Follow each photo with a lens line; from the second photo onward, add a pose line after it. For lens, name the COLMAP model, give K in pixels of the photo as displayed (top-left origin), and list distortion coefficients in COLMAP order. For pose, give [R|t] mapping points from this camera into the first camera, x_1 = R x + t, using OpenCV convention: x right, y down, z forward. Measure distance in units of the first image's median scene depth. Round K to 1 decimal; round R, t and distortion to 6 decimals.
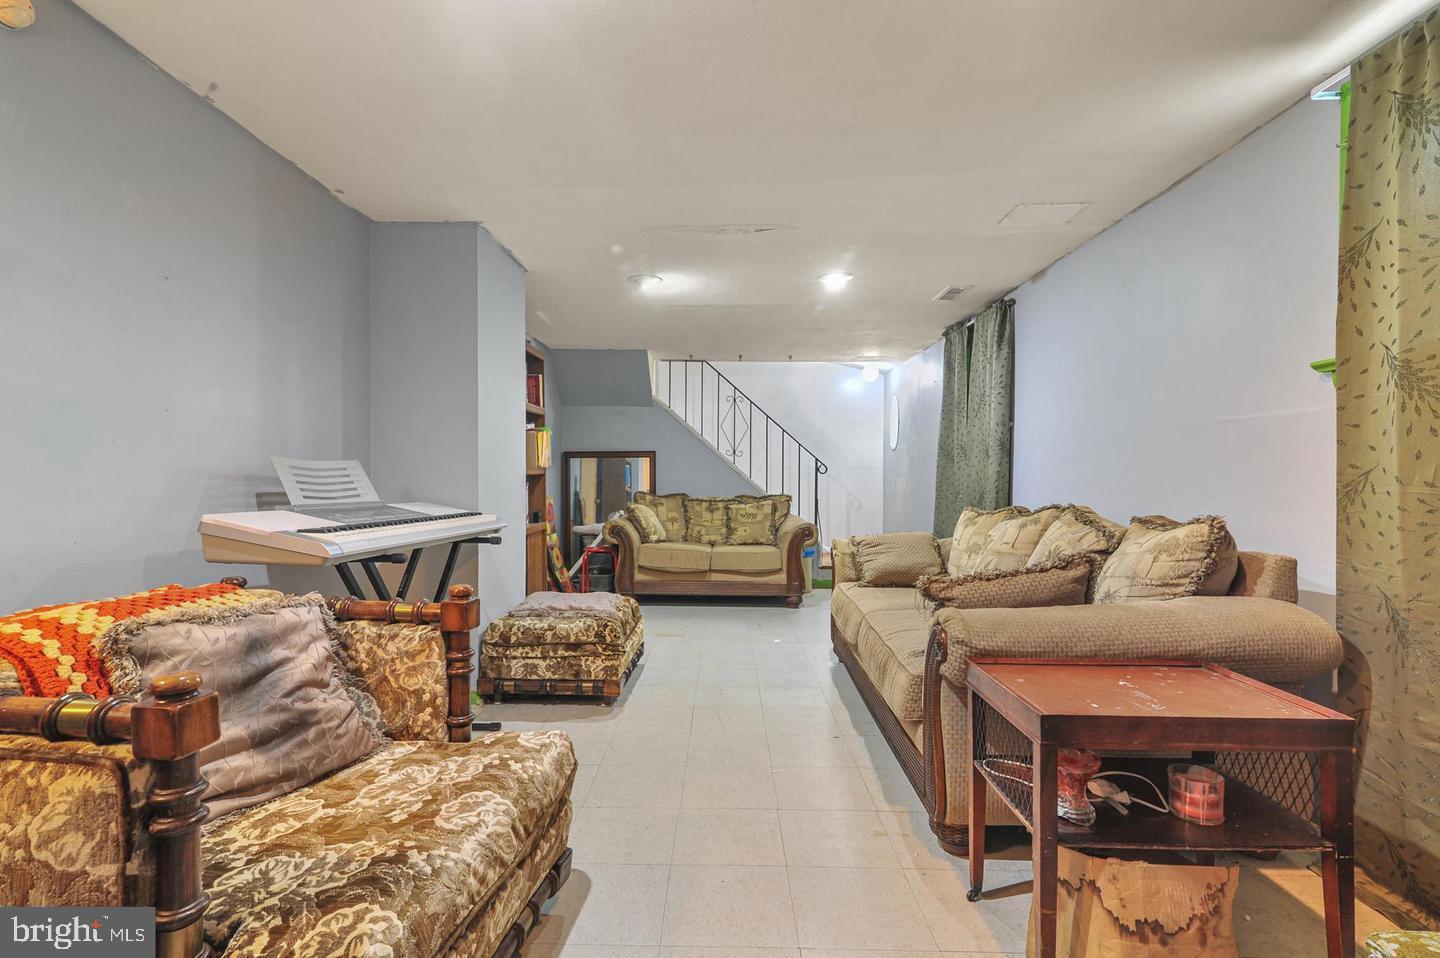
lens RADIAL K [[663.8, 0, 717.6], [0, 663.8, 476.5], [0, 0, 1]] dist [0.018438, 0.000310]
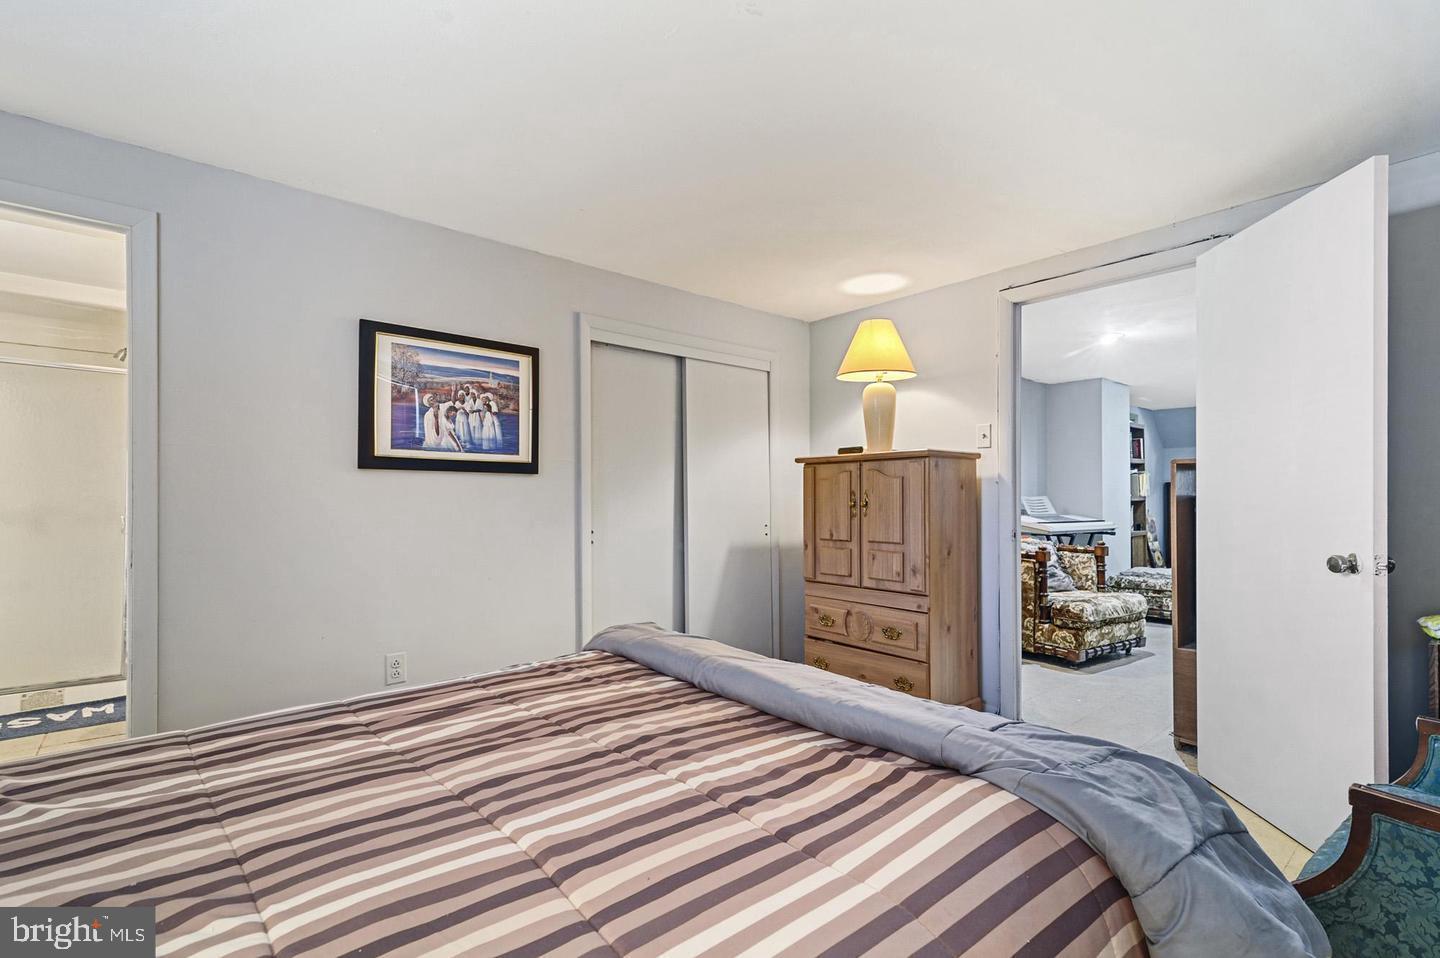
lens RADIAL K [[663.8, 0, 714.7], [0, 663.8, 486.8], [0, 0, 1]] dist [0.018438, 0.000310]
pose [[0.660394, -0.009082, -0.750864, 0.438014], [-0.001296, 0.999912, -0.013234, -0.023127], [0.750918, 0.009713, 0.660324, -1.387690]]
